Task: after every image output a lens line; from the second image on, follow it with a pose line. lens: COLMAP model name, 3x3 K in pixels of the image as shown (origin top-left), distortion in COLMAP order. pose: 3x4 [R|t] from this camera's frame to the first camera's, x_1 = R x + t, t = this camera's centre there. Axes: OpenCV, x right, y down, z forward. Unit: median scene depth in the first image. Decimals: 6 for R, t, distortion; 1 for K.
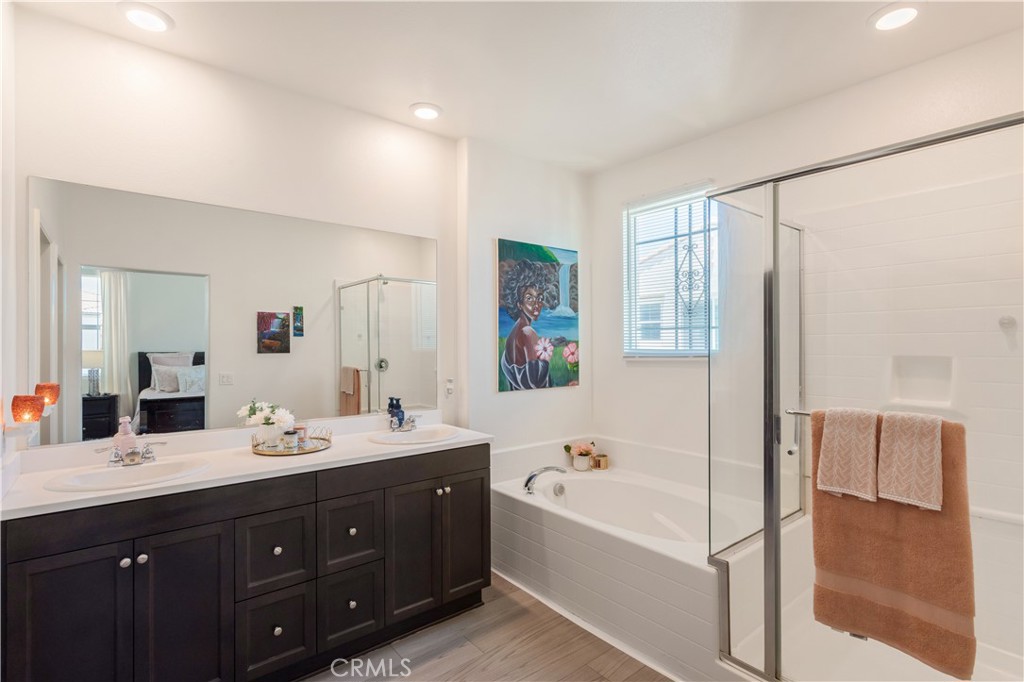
lens RADIAL K [[480.1, 0, 517.7], [0, 480.1, 343.8], [0, 0, 1]] dist [-0.000682, -0.000196]
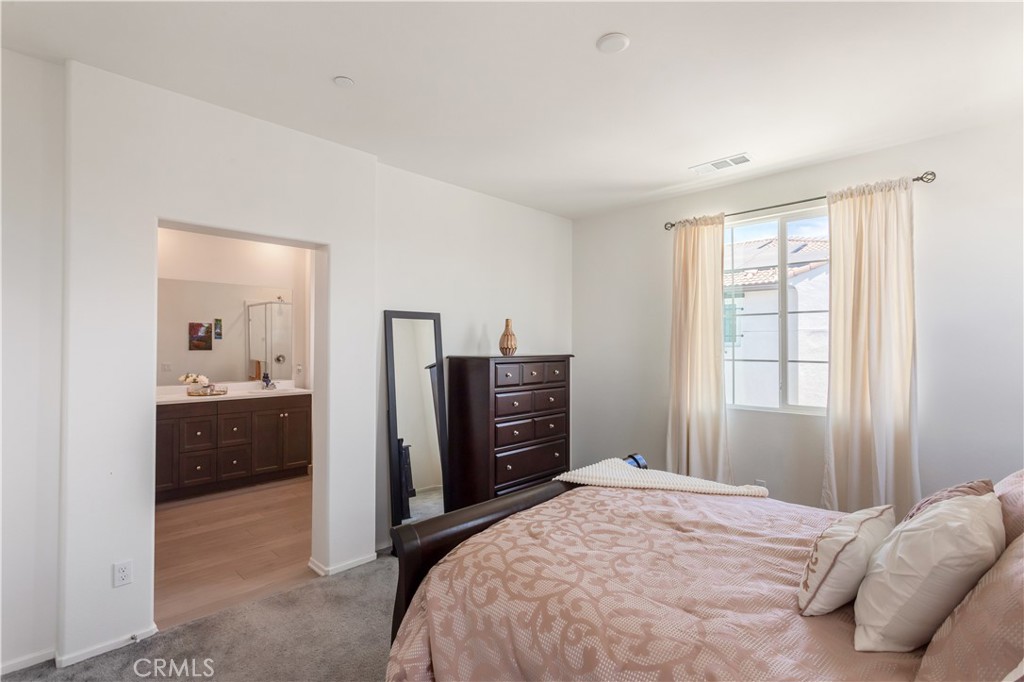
lens RADIAL K [[480.1, 0, 509.4], [0, 480.1, 341.9], [0, 0, 1]] dist [-0.000682, -0.000196]
pose [[0.995452, 0.005564, 0.095106, 0.313899], [-0.005062, 0.999972, -0.005526, -0.003023], [-0.095134, 0.005019, 0.995452, -0.591712]]
